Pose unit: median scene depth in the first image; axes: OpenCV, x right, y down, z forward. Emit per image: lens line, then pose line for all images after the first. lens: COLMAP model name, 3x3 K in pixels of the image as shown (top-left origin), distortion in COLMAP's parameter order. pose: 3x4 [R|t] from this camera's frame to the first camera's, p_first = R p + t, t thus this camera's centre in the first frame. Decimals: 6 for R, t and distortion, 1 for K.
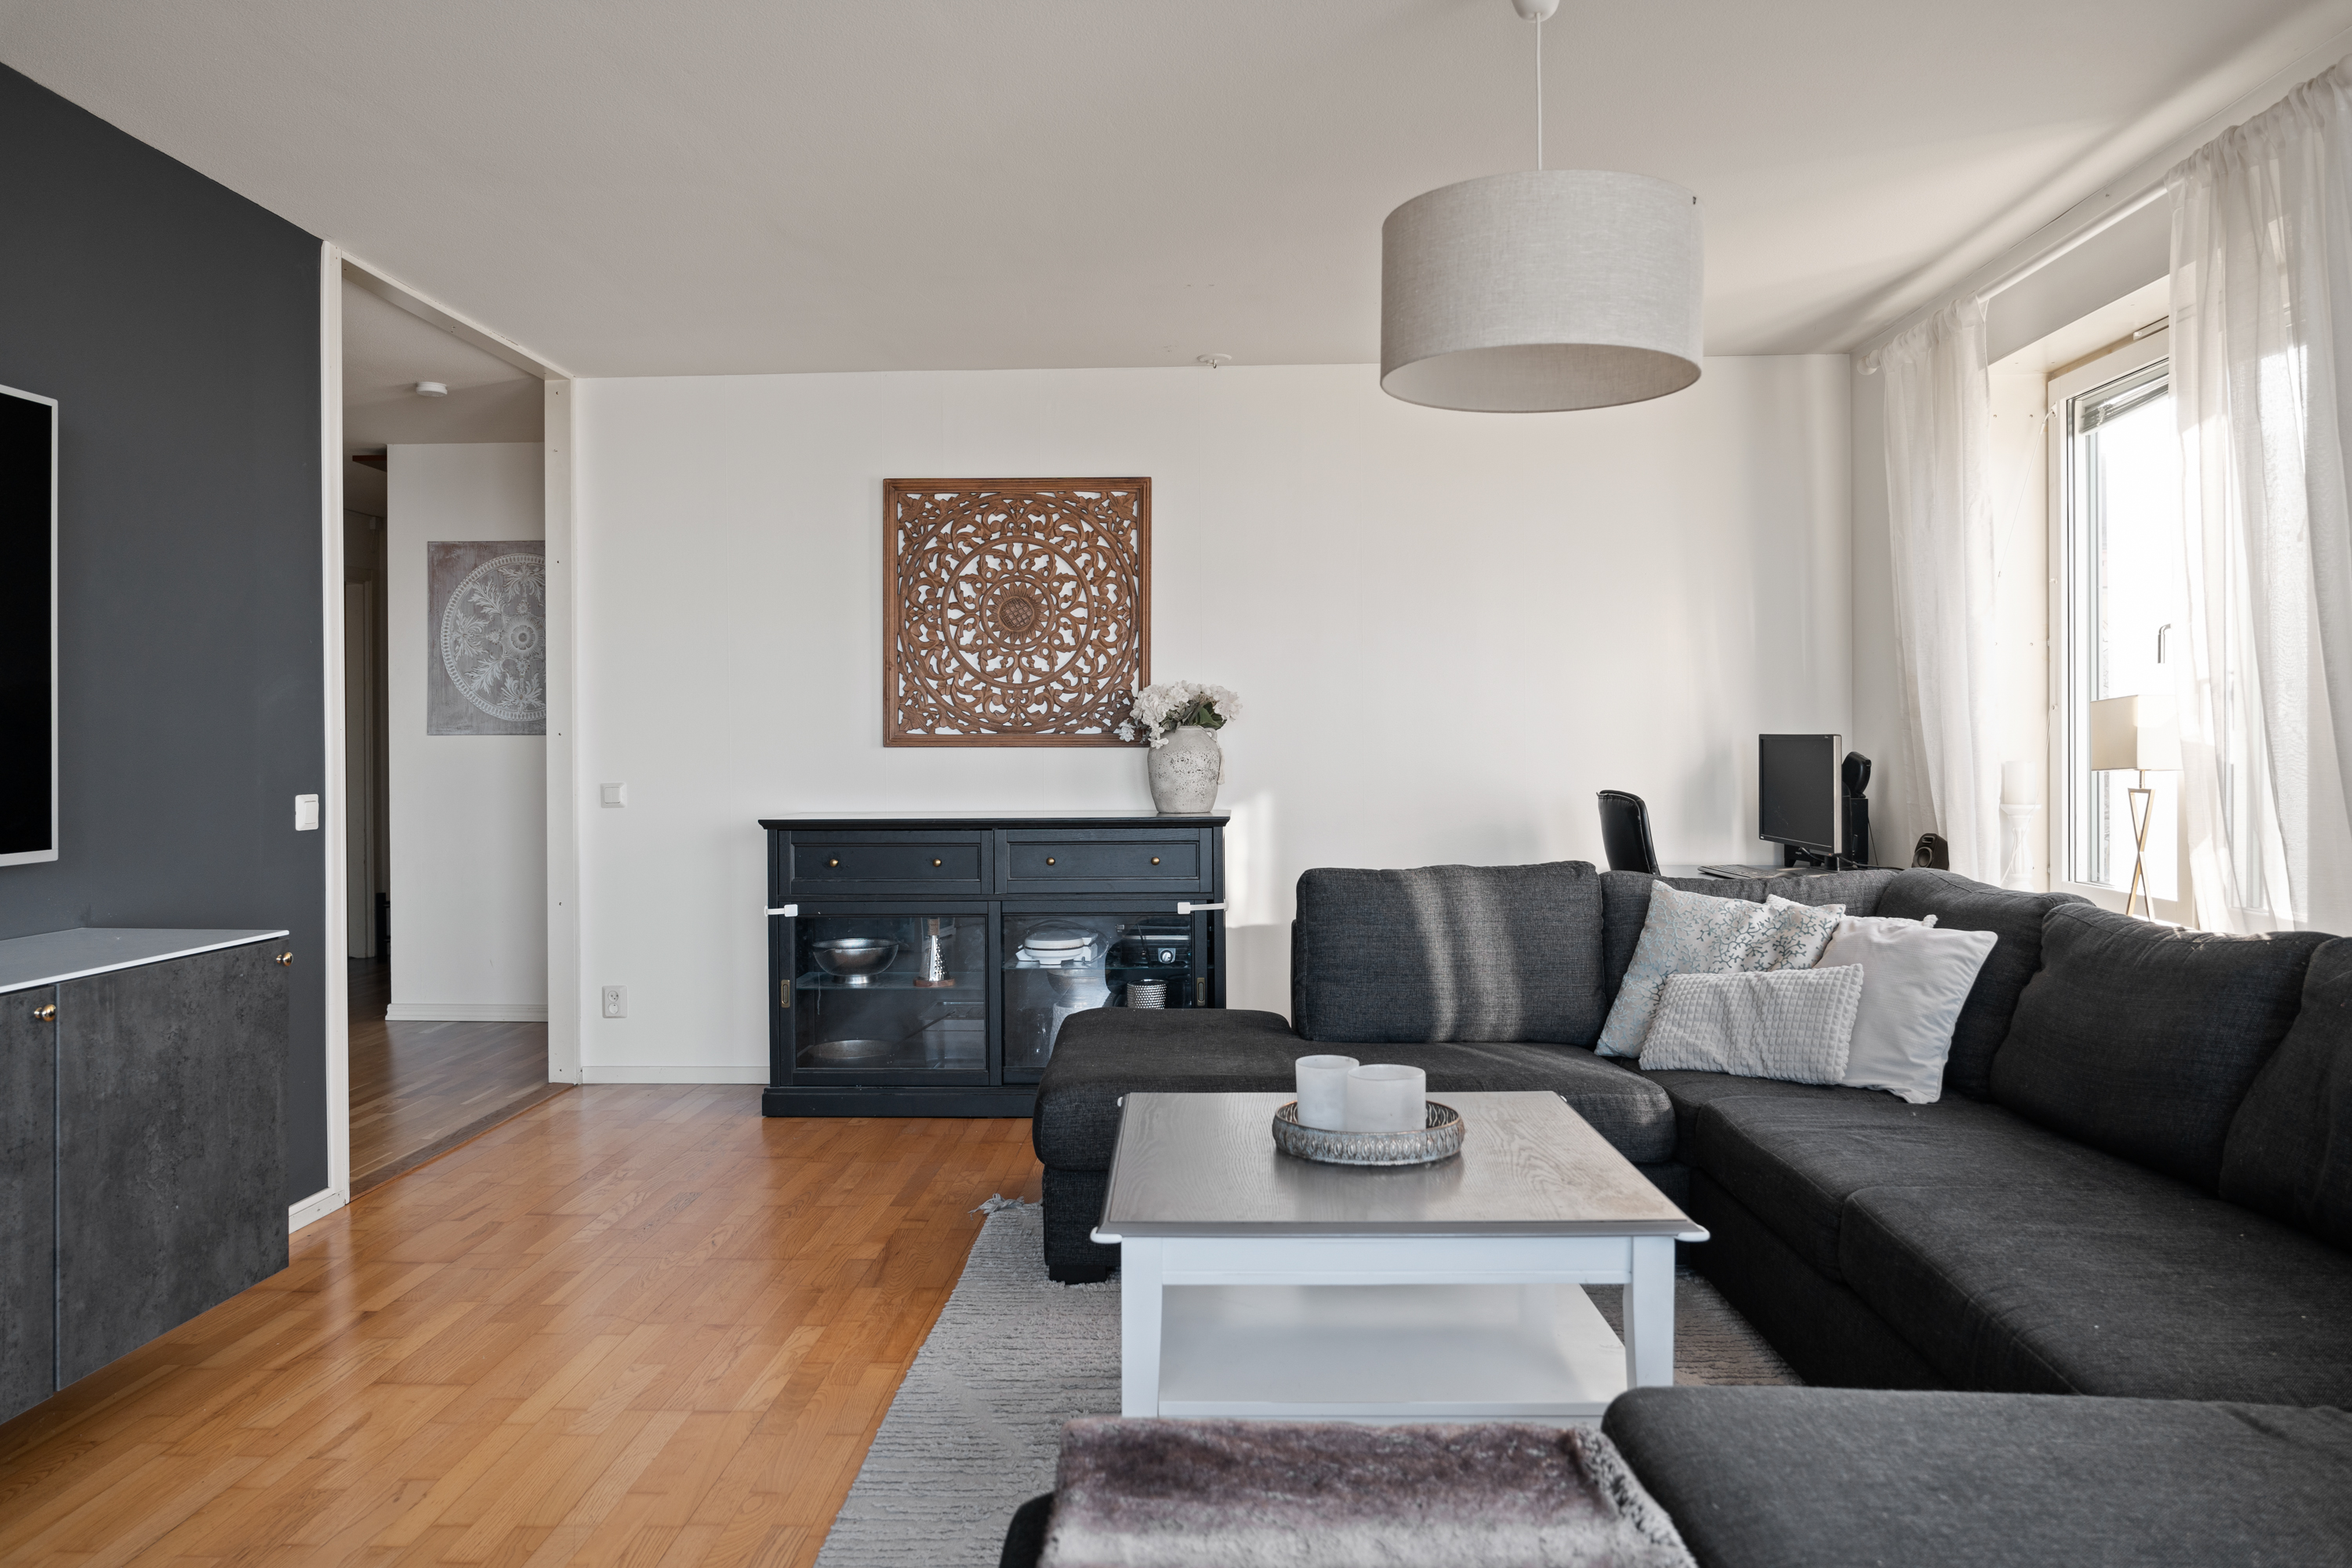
lens RADIAL K [[1593.8, 0, 1151.1], [0, 1593.8, 744.5], [0, 0, 1]] dist [-0.005120, 0.006291]
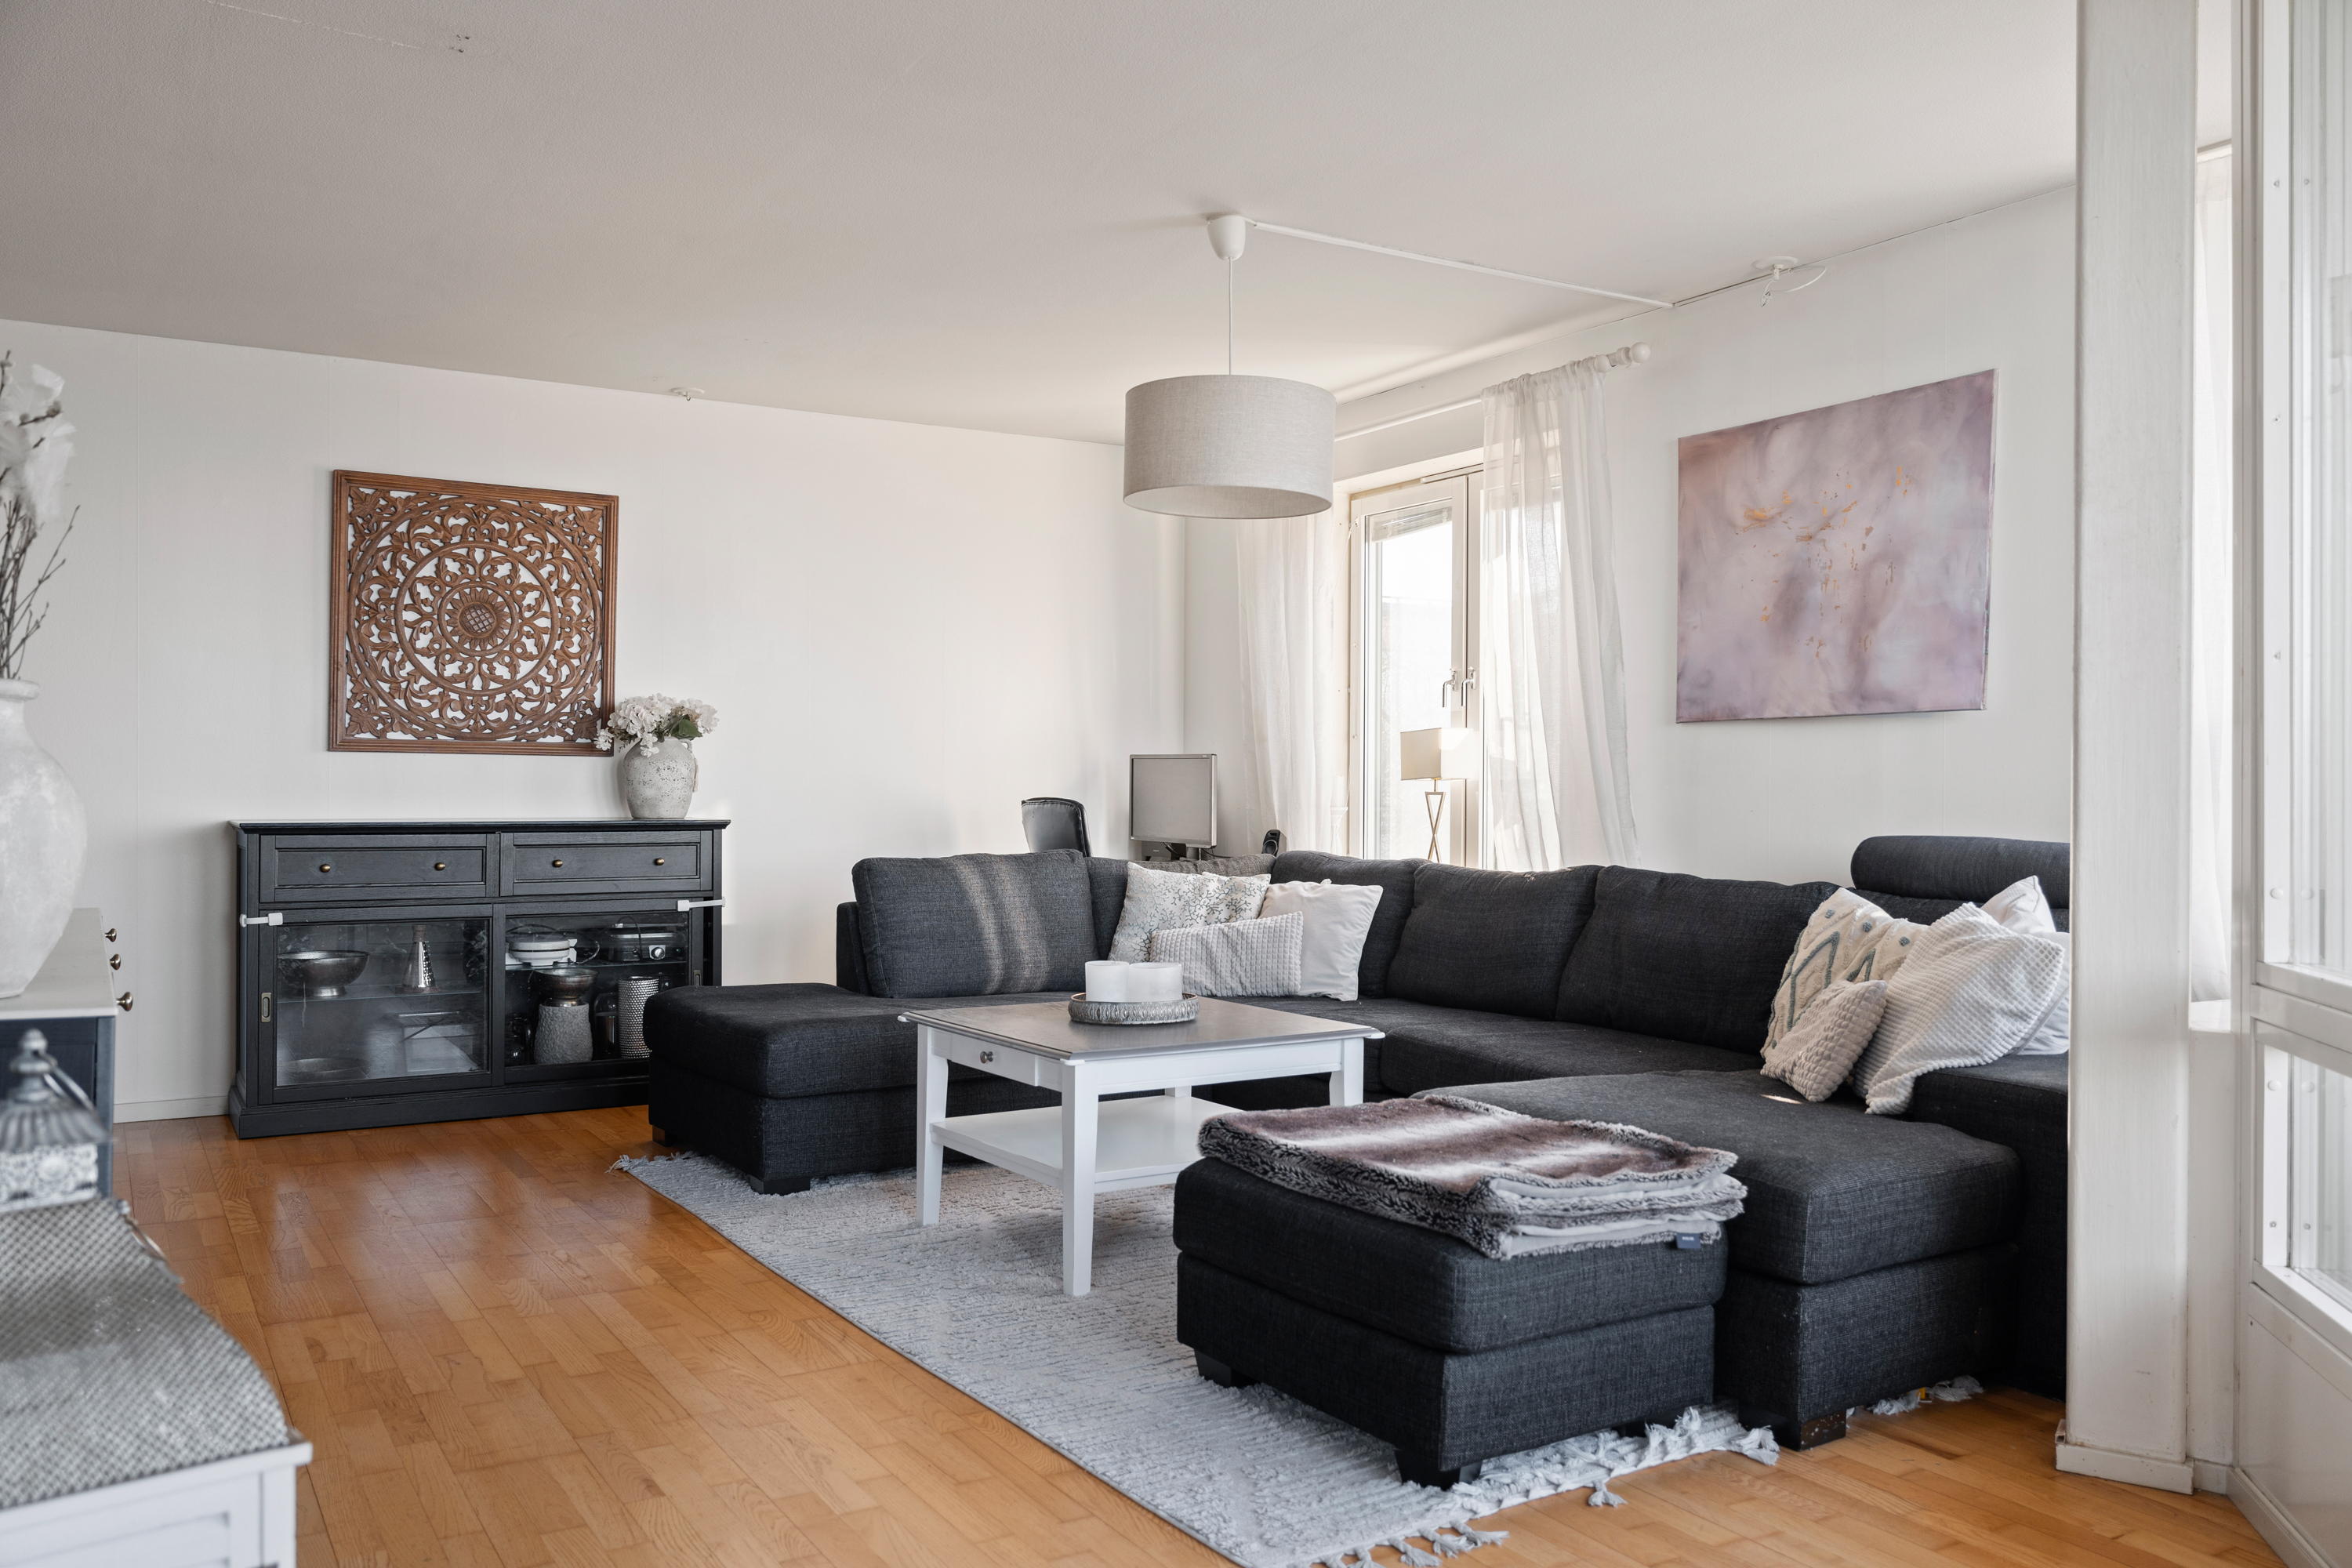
lens RADIAL K [[1816.0, 0, 1172.5], [0, 1816.0, 786.9], [0, 0, 1]] dist [0.000198, 0.001009]
pose [[0.834062, 0.010008, 0.551580, -0.372248], [-0.010790, 0.999940, -0.001827, 0.021068], [-0.551565, -0.004428, 0.834120, -0.197048]]
